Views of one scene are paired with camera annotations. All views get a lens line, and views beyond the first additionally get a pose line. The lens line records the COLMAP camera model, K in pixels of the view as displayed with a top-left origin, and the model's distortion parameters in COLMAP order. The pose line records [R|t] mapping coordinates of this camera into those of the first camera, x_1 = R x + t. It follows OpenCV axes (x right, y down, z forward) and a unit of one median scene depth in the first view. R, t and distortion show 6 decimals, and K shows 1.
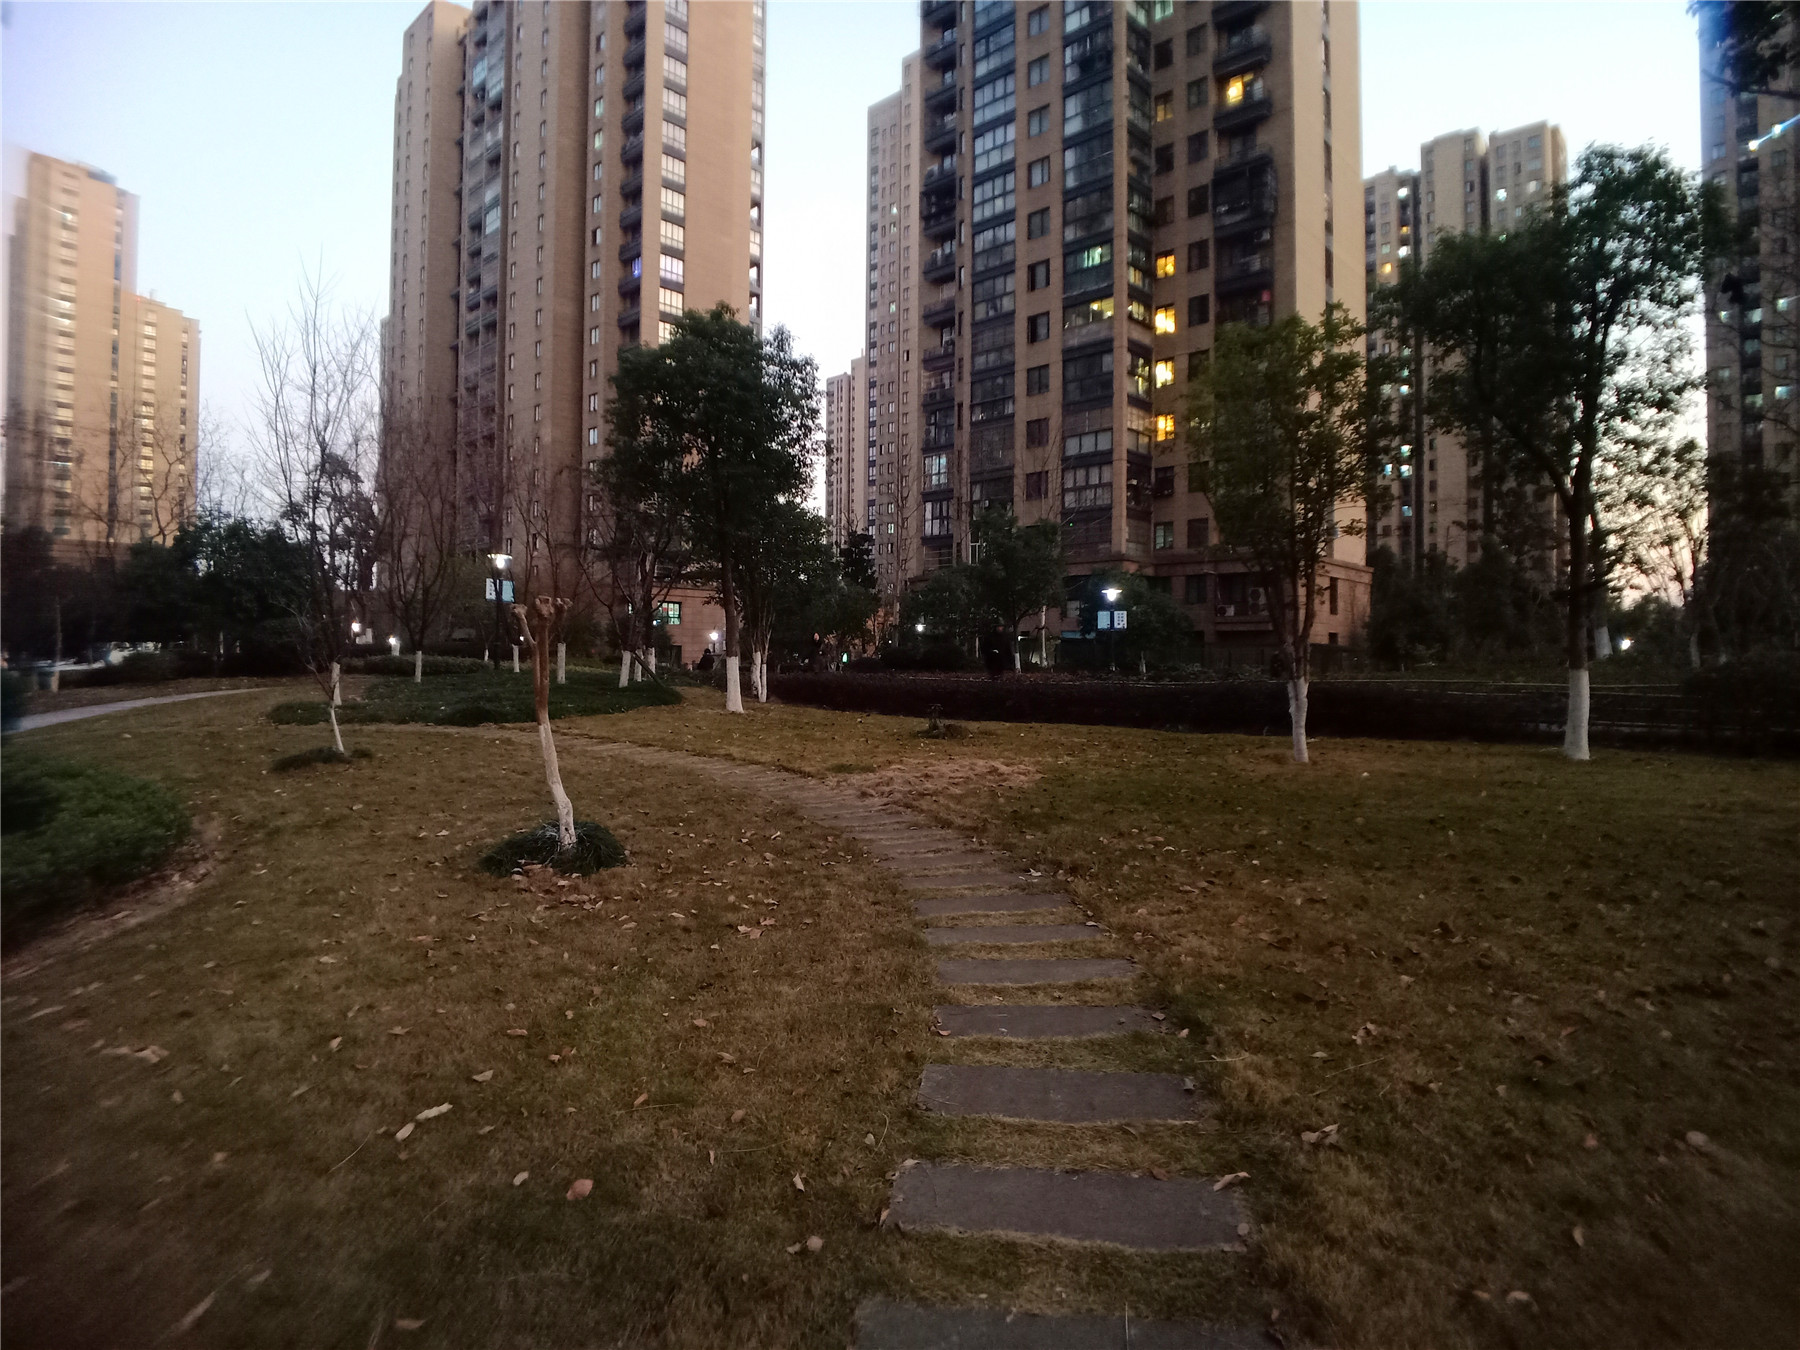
lens RADIAL K [[1005.0, 0, 901.9], [0, 1005.0, 653.3], [0, 0, 1]] dist [-0.048005, 0.010086]
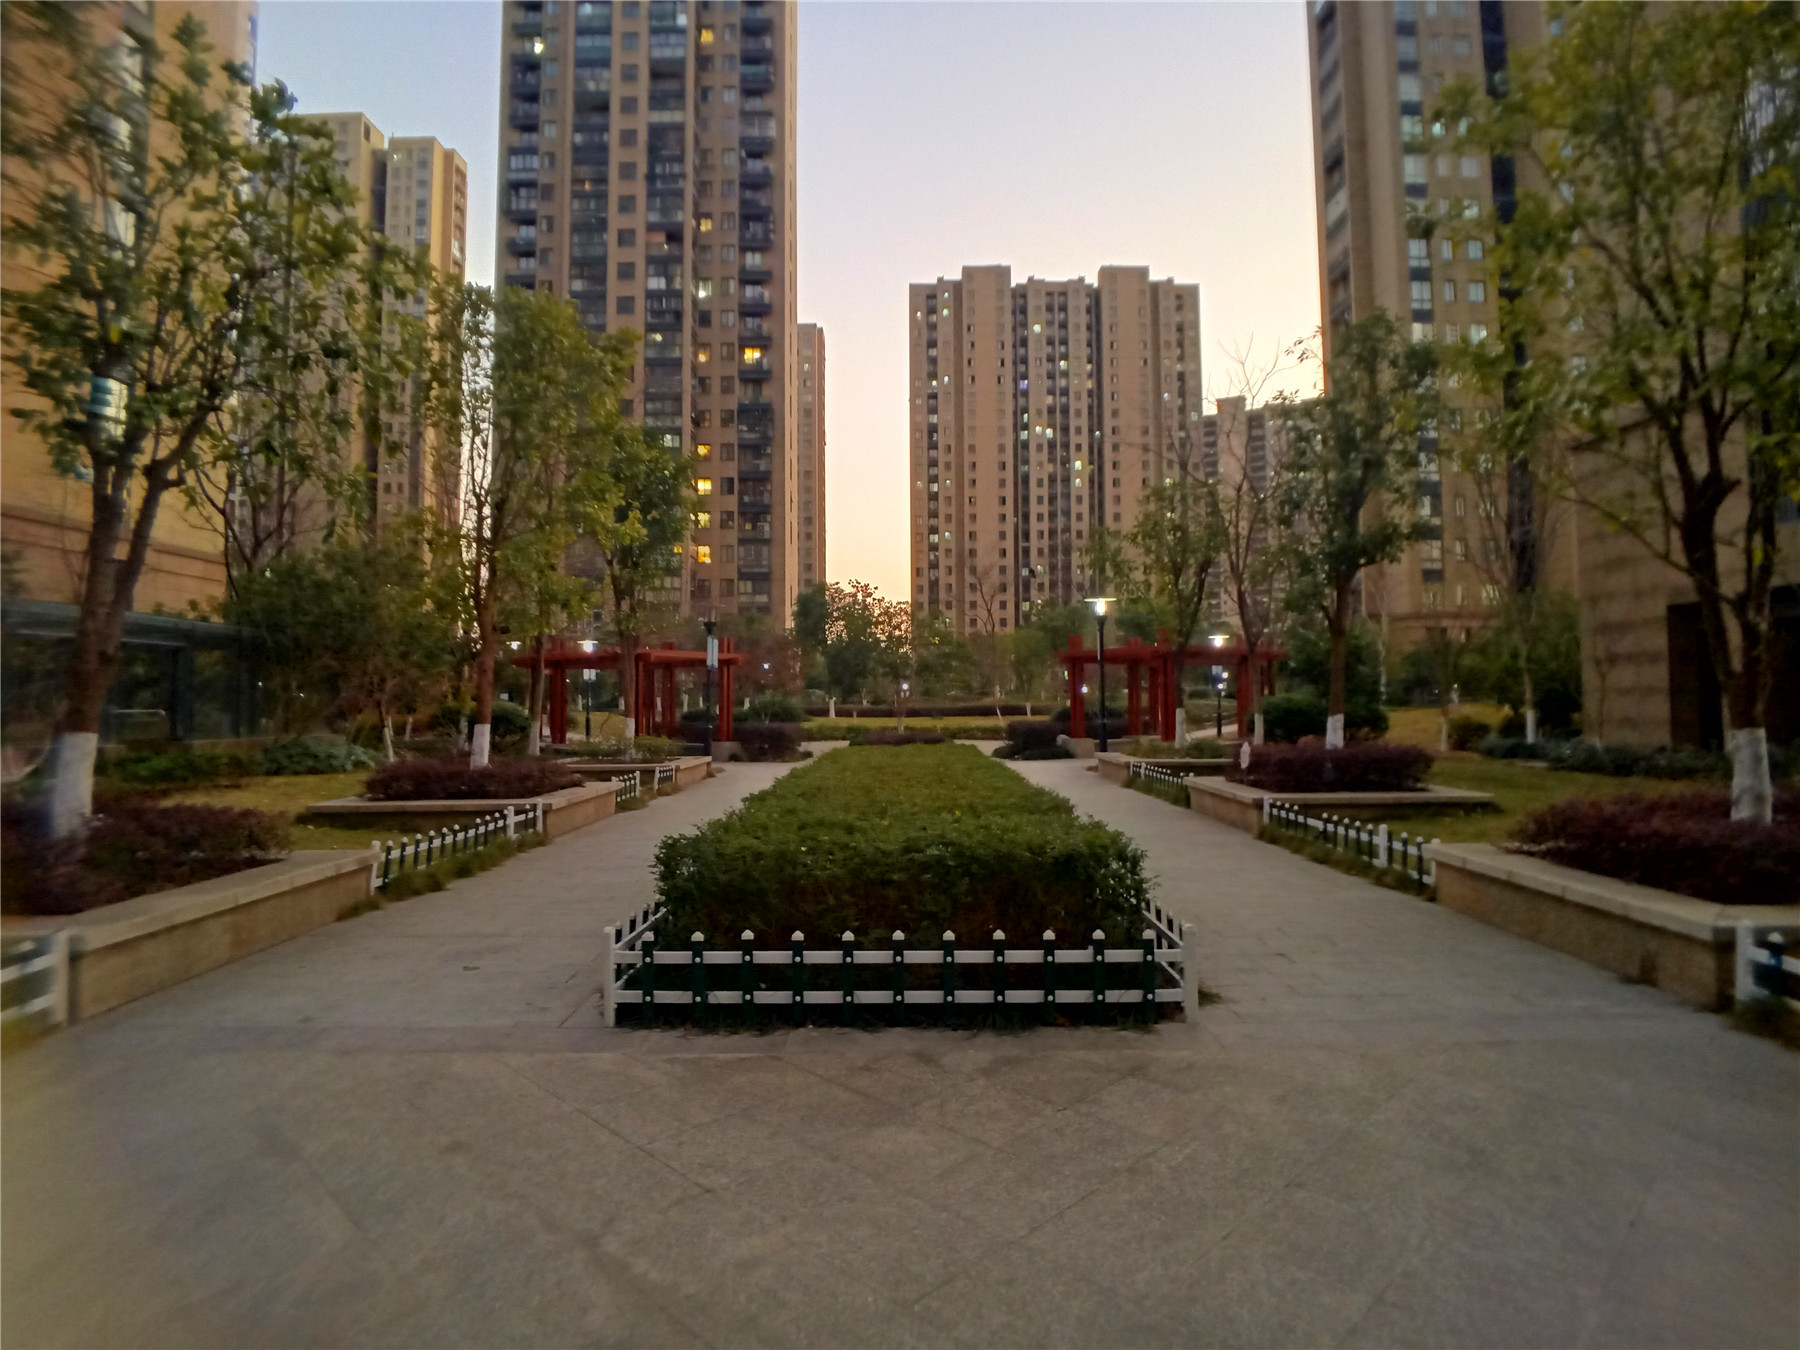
lens RADIAL K [[1005.0, 0, 901.9], [0, 1005.0, 653.3], [0, 0, 1]] dist [-0.048005, 0.010086]
pose [[0.733070, 0.018725, 0.679895, -0.607425], [0.006375, 0.999388, -0.034398, -0.010318], [-0.680123, 0.029550, 0.732502, -0.394389]]
